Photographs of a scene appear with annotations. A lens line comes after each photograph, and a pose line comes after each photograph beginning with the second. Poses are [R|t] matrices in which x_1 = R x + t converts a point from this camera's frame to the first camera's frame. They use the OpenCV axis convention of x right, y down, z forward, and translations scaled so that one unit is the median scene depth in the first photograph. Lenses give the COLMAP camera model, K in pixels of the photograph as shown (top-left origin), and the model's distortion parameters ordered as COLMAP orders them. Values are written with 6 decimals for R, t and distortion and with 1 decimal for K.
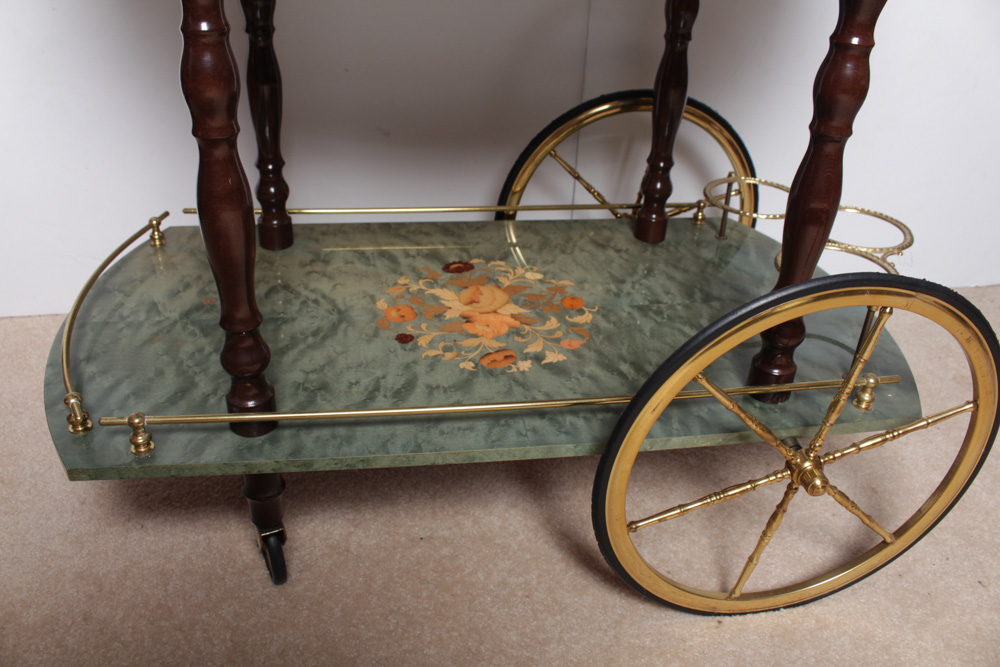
lens RADIAL K [[844.8, 0, 500.0], [0, 844.8, 333.5], [0, 0, 1]] dist [-0.154121, 0.112907]
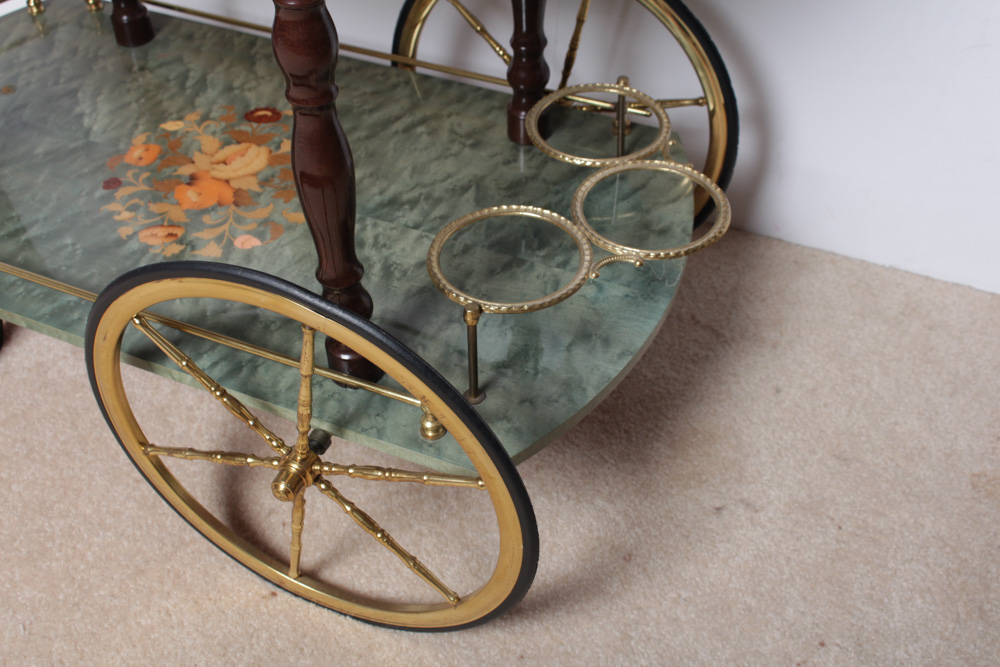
lens RADIAL K [[1285.9, 0, 500.0], [0, 1285.9, 333.5], [0, 0, 1]] dist [-0.039132, -0.049101]
pose [[0.824714, 0.335935, -0.454967, 0.940498], [-0.236209, 0.935544, 0.262608, -0.311105], [0.513861, -0.109109, 0.850907, -0.015680]]
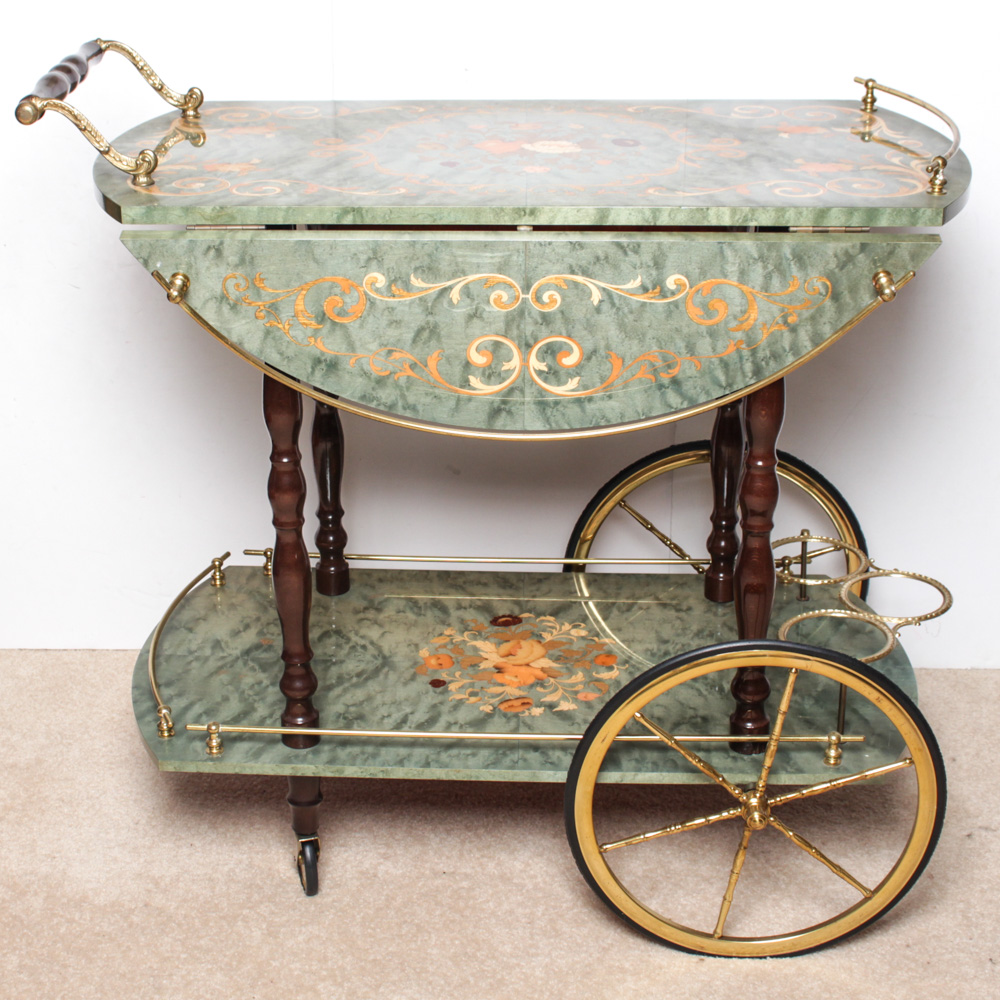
lens RADIAL K [[2077.9, 0, 439.9], [0, 2077.9, 456.5], [0, 0, 1]] dist [-0.120897, 0.179560]
pose [[0.974085, 0.024962, -0.224803, 0.491062], [-0.057961, 0.988252, -0.141413, 0.095676], [0.218632, 0.150778, 0.964088, -1.661301]]
